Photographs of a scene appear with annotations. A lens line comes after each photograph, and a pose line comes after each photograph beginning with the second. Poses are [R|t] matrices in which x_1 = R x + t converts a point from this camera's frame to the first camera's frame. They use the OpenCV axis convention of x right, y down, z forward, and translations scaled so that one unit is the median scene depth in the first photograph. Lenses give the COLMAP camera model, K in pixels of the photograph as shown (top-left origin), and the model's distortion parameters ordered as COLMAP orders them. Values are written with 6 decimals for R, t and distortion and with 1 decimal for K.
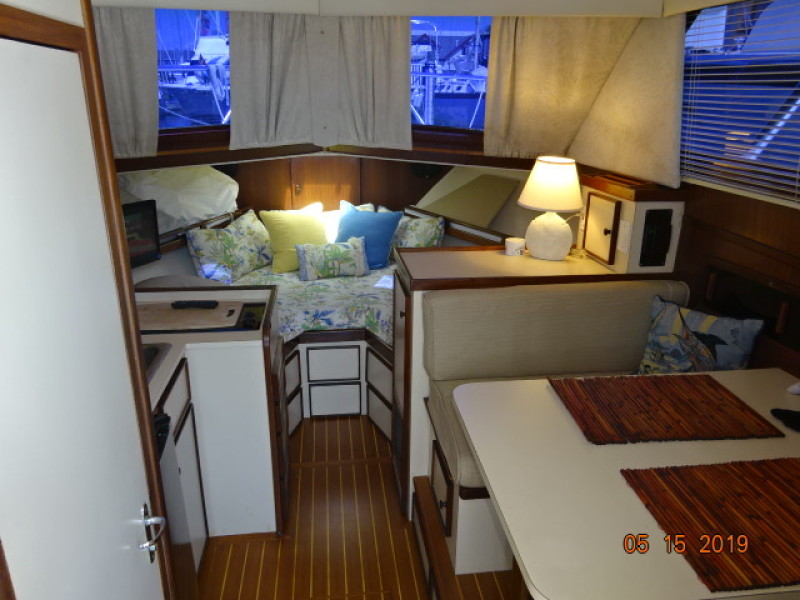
lens RADIAL K [[590.7, 0, 397.3], [0, 590.7, 298.5], [0, 0, 1]] dist [0.012946, -0.018717]
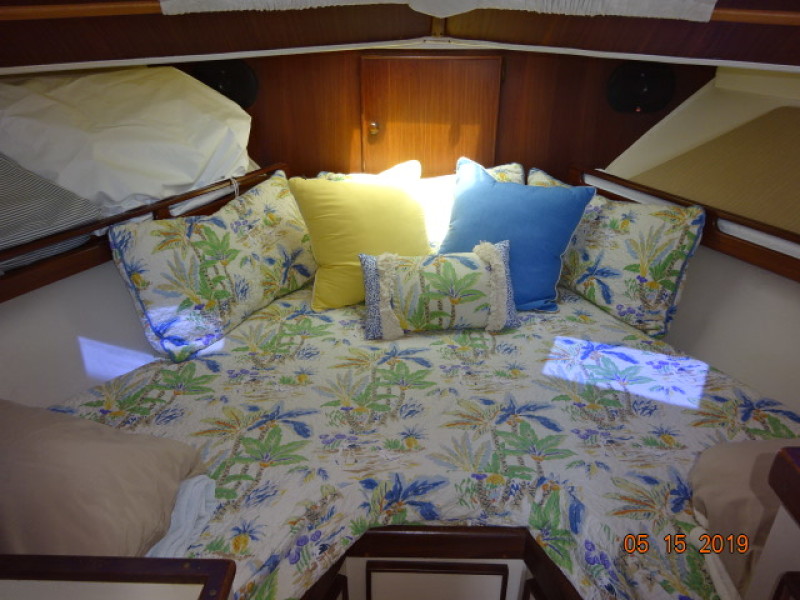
lens RADIAL K [[590.7, 0, 398.3], [0, 590.7, 299.1], [0, 0, 1]] dist [0.012946, -0.018717]
pose [[0.988860, 0.059186, -0.136576, -0.078071], [-0.045424, 0.993770, 0.101772, -0.106000], [0.141749, -0.094434, 0.985388, 0.548921]]
